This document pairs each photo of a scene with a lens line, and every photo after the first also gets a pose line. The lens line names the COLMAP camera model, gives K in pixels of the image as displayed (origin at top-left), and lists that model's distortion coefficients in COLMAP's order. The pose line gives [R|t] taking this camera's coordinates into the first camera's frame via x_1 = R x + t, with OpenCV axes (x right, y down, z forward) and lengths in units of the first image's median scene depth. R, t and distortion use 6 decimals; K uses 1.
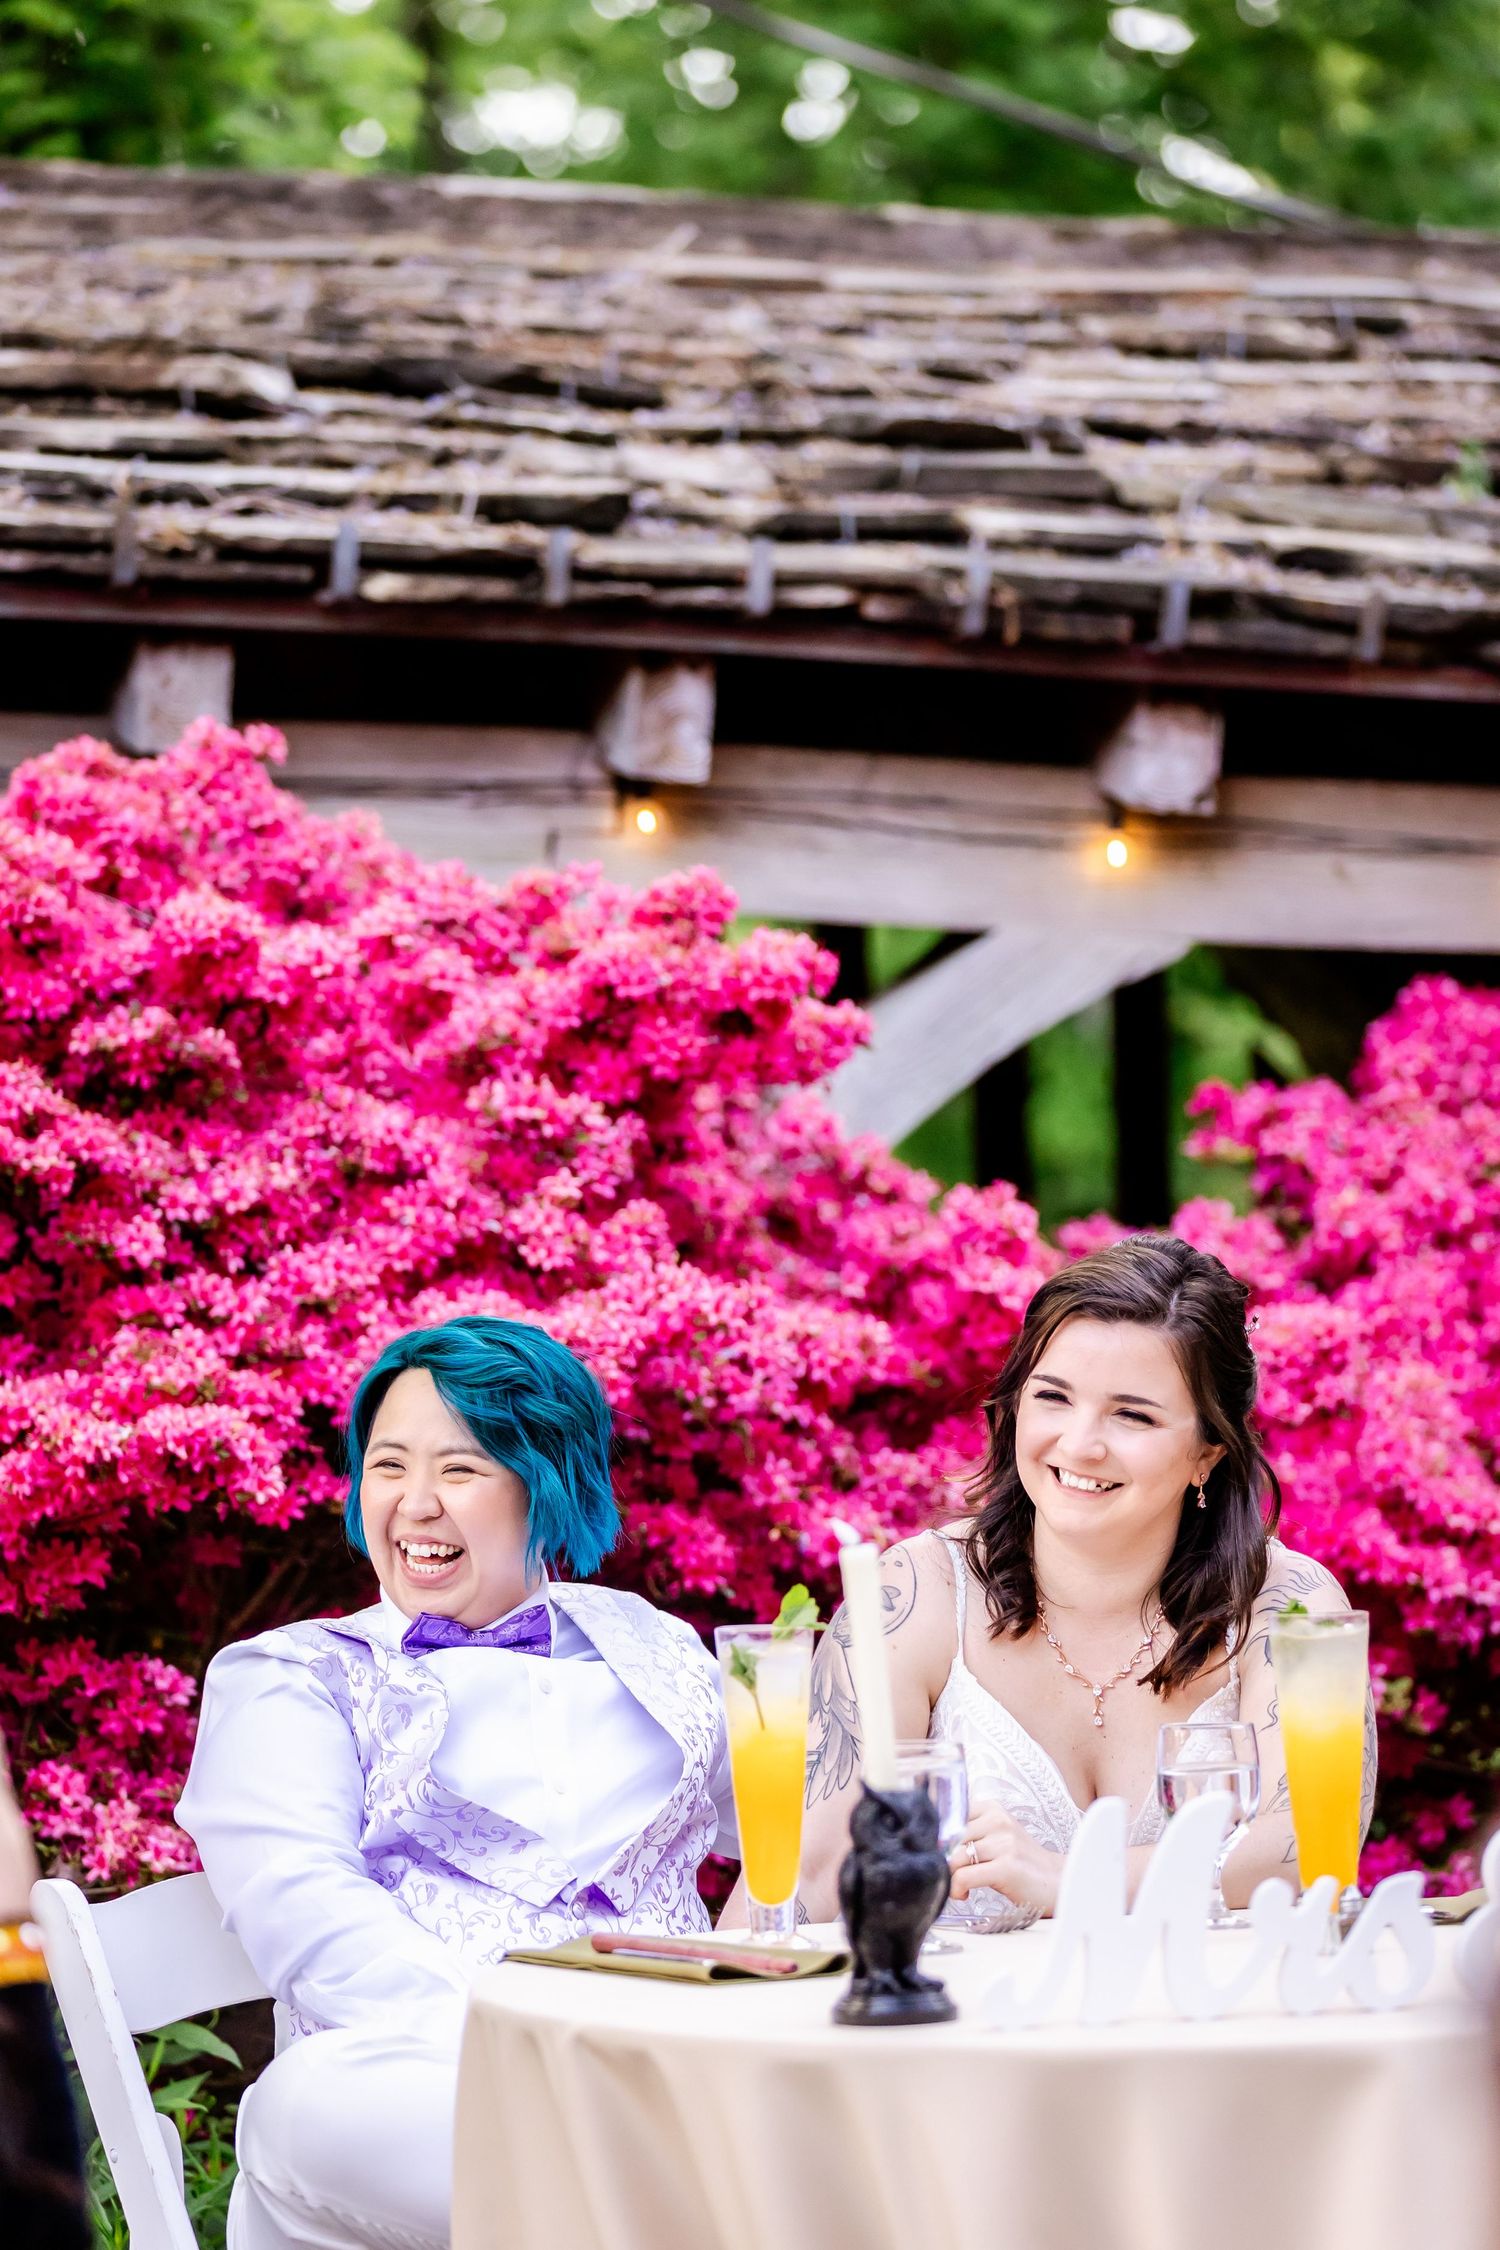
lens RADIAL K [[8586.3, 0, 693.2], [0, 8586.3, 1127.5], [0, 0, 1]] dist [0.038786, -8.794943]
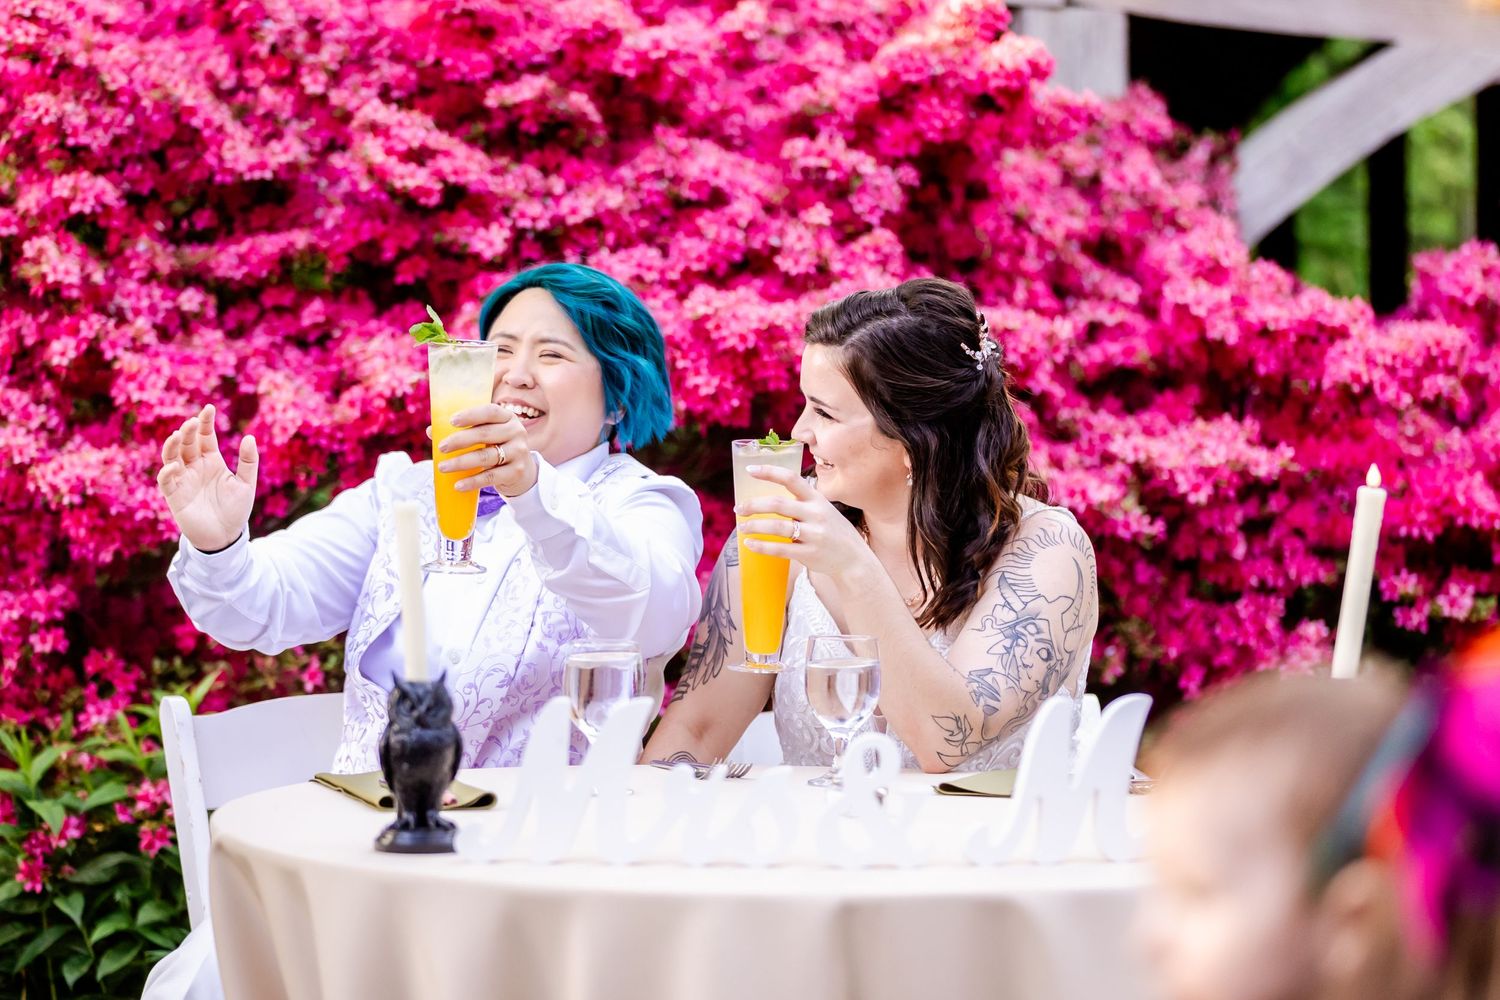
lens RADIAL K [[5626.7, 0, 748.9], [0, 5626.7, 496.9], [0, 0, 1]] dist [0.011520, -1.794044]
pose [[0.975465, 0.054810, -0.213222, 0.172780], [-0.041115, 0.996828, 0.068141, -0.009506], [0.216281, -0.057703, 0.974625, 0.097564]]
